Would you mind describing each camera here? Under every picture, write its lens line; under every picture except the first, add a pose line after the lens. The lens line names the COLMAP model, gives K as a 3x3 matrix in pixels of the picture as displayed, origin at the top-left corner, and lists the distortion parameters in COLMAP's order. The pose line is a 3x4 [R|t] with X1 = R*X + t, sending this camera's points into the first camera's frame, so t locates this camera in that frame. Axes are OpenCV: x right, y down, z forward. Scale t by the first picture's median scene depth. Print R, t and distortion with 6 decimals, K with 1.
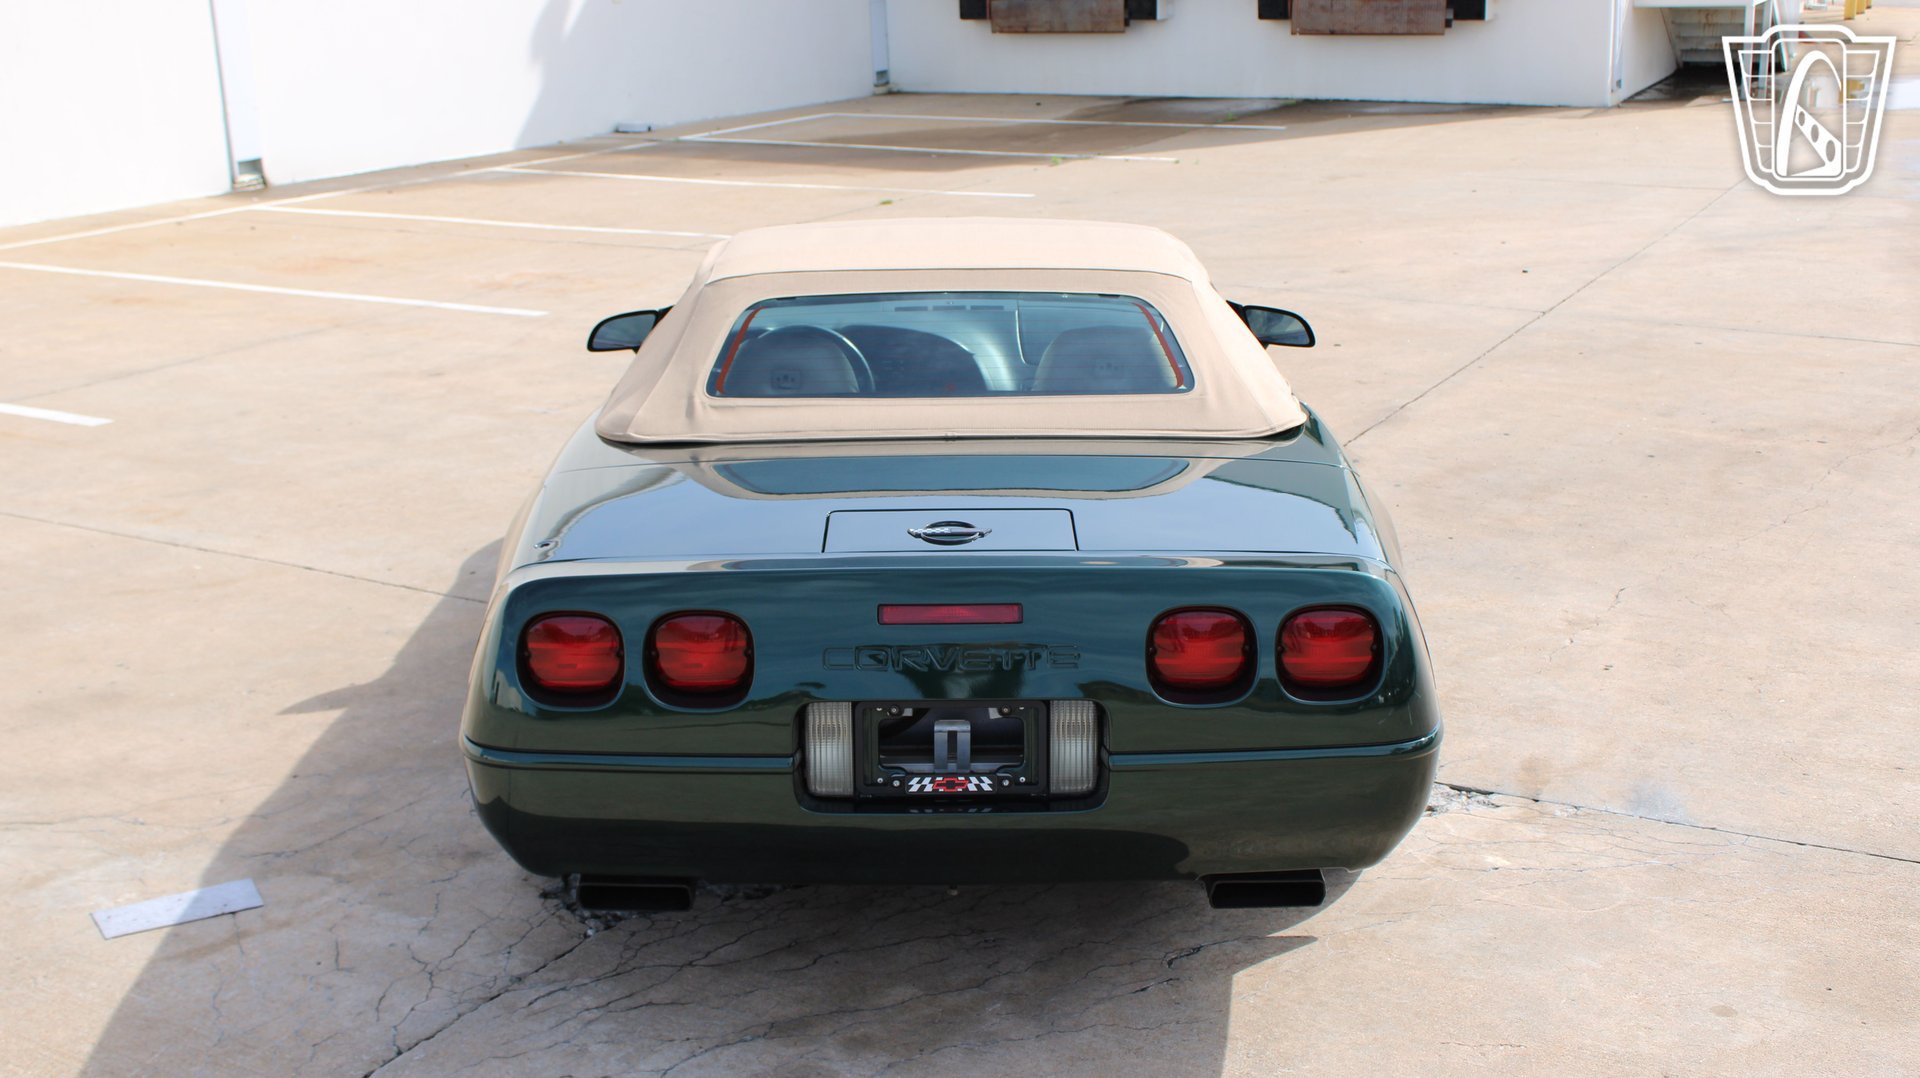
lens RADIAL K [[2165.6, 0, 957.6], [0, 2165.6, 539.3], [0, 0, 1]] dist [-0.105834, 0.119010]
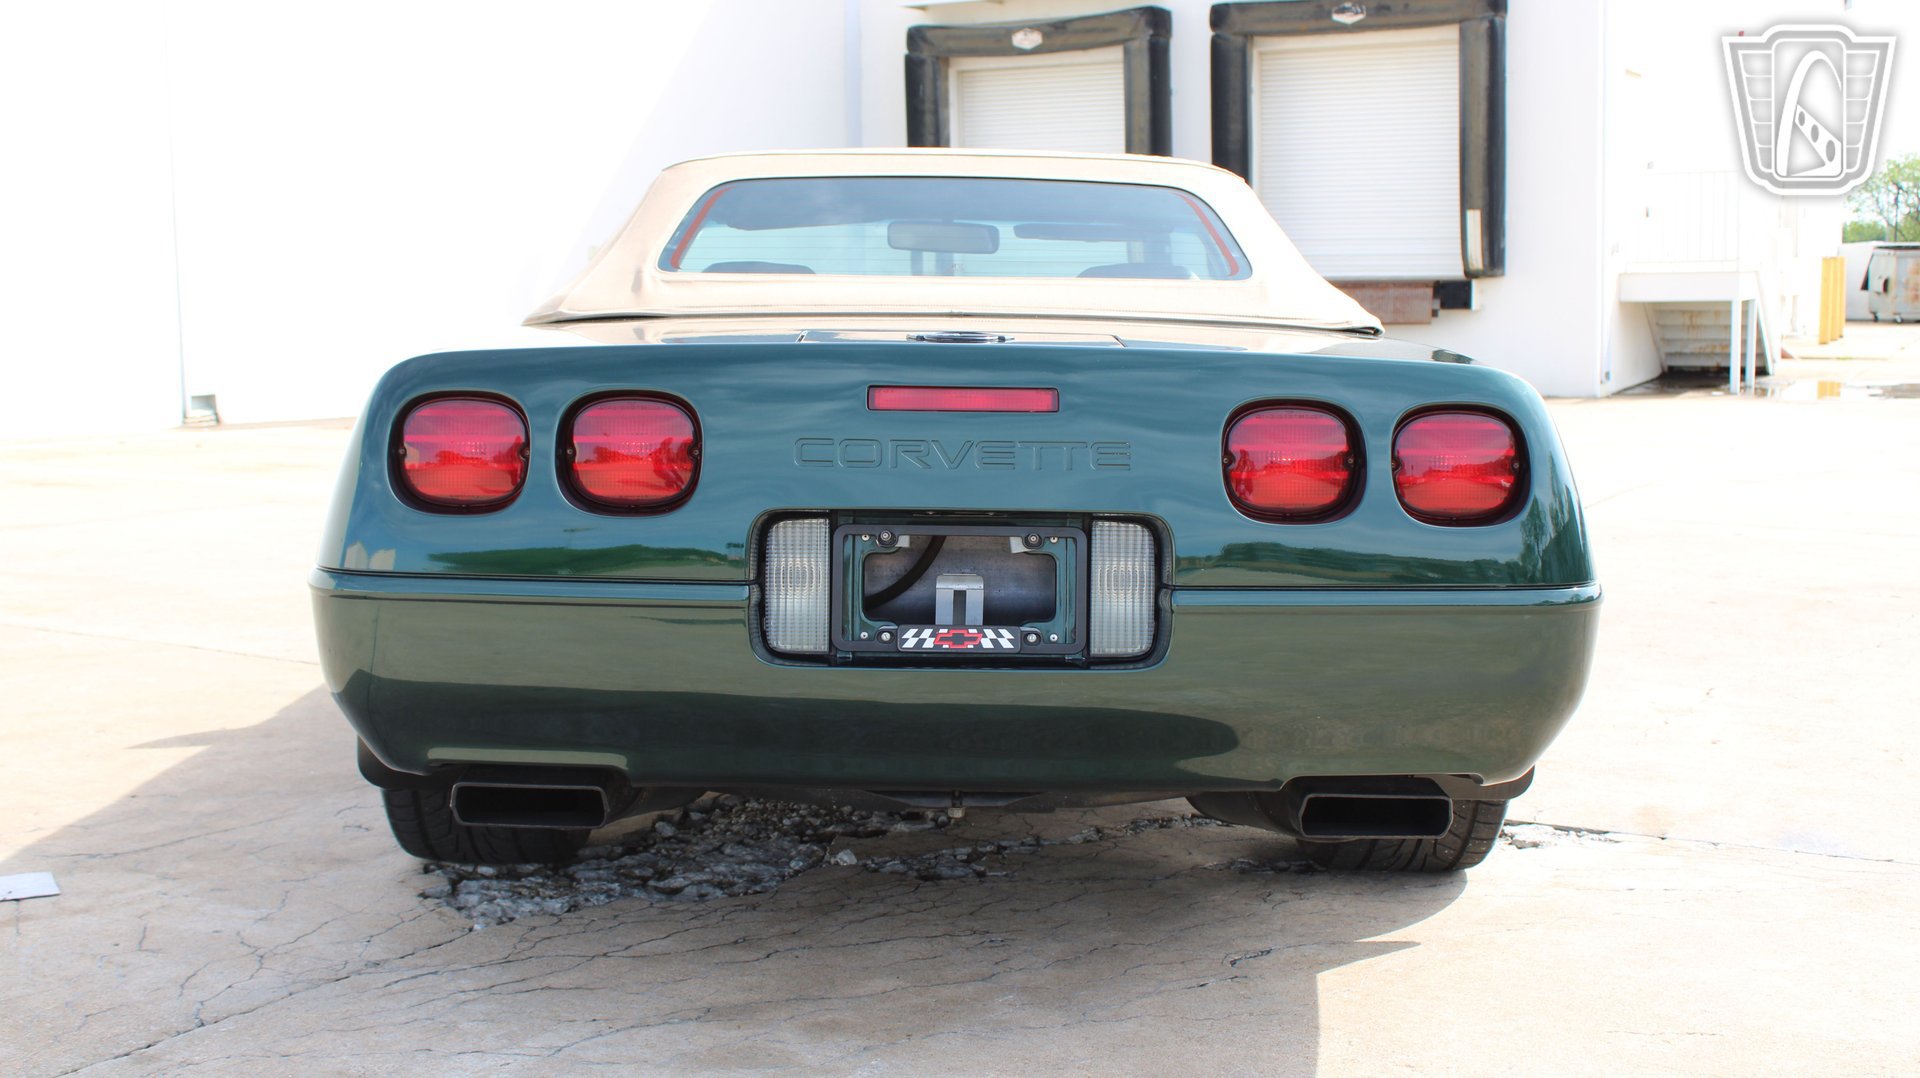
lens RADIAL K [[2163.8, 0, 968.8], [0, 2163.8, 533.2], [0, 0, 1]] dist [-0.110395, 0.137513]
pose [[0.999636, 0.019922, 0.018193, -0.012155], [-0.016475, 0.984765, -0.173110, 0.180163], [-0.021365, 0.172747, 0.984734, 0.223463]]
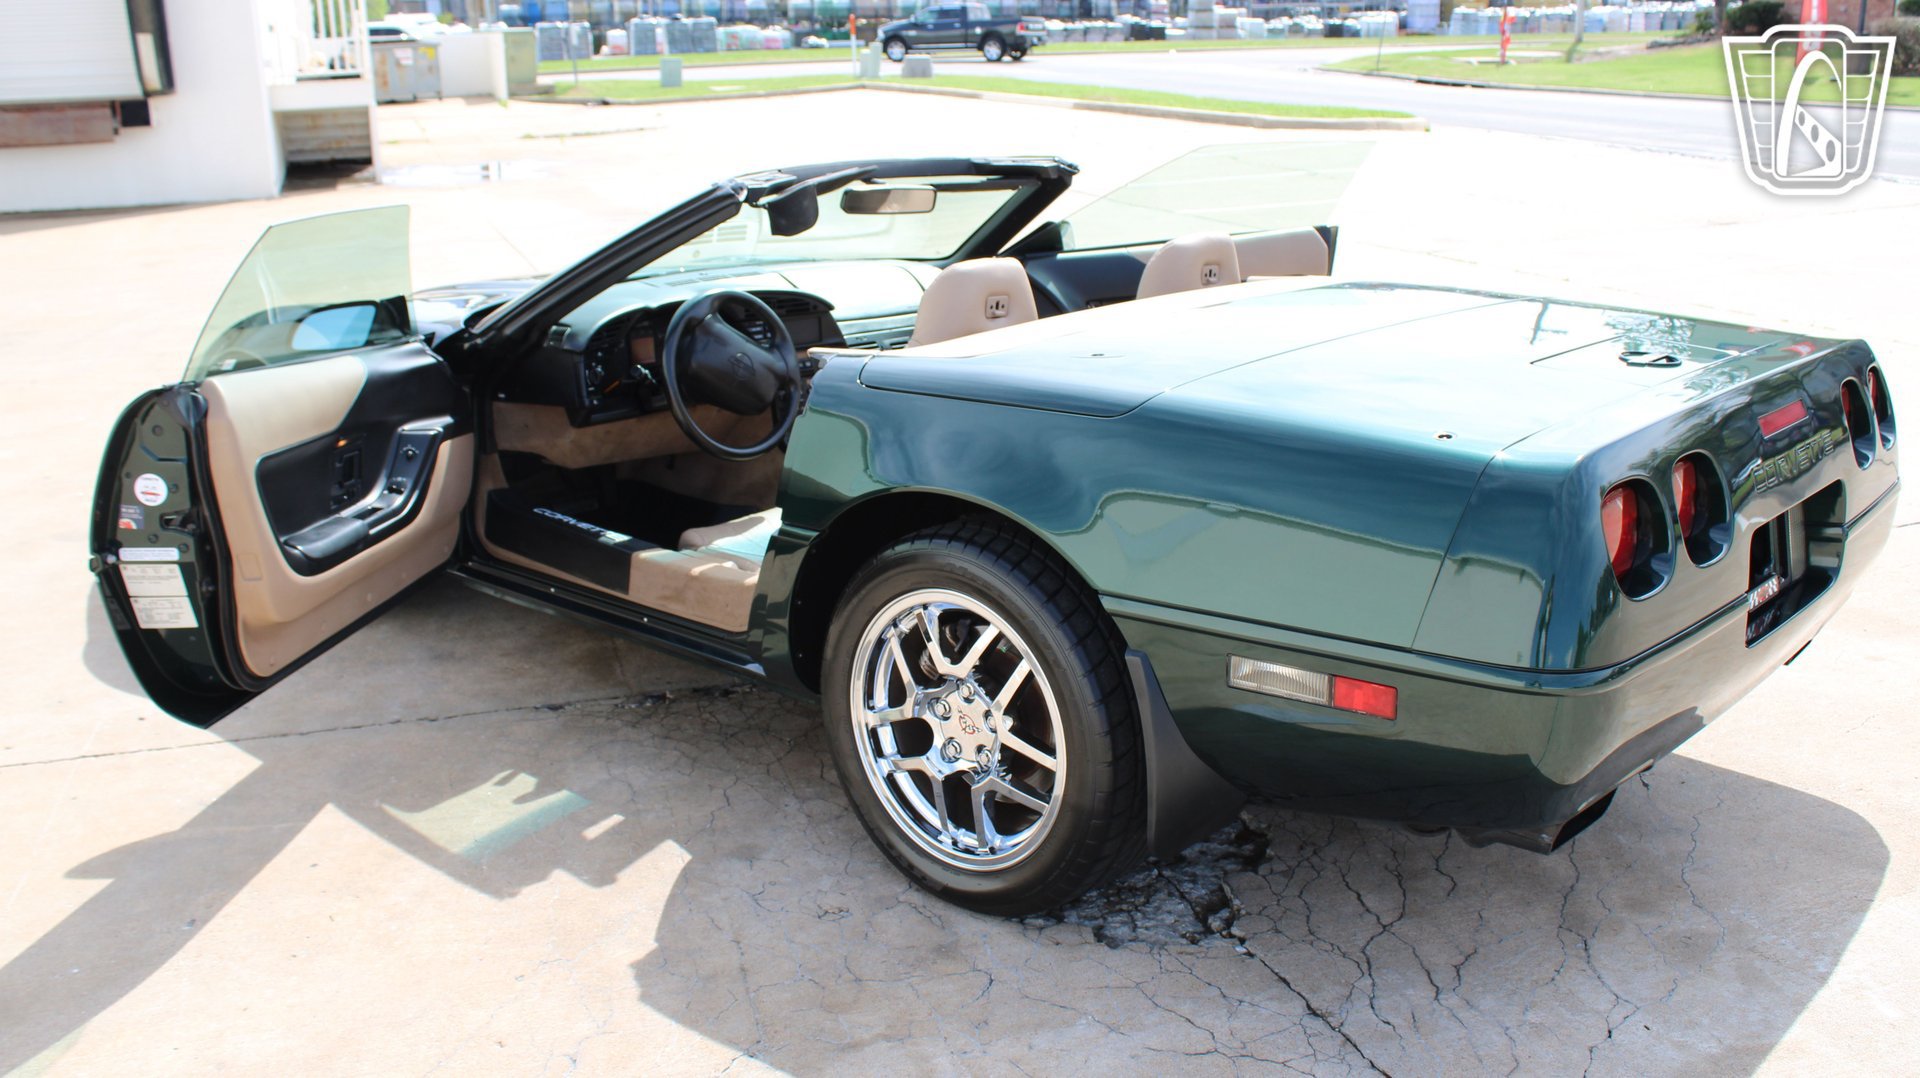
lens RADIAL K [[1756.6, 0, 1009.3], [0, 1756.6, 534.0], [0, 0, 1]] dist [-0.166365, 0.194873]
pose [[0.656086, -0.193029, 0.729583, -0.705052], [0.211395, 0.975041, 0.067871, -0.036614], [-0.724475, 0.109701, 0.680516, 0.617267]]
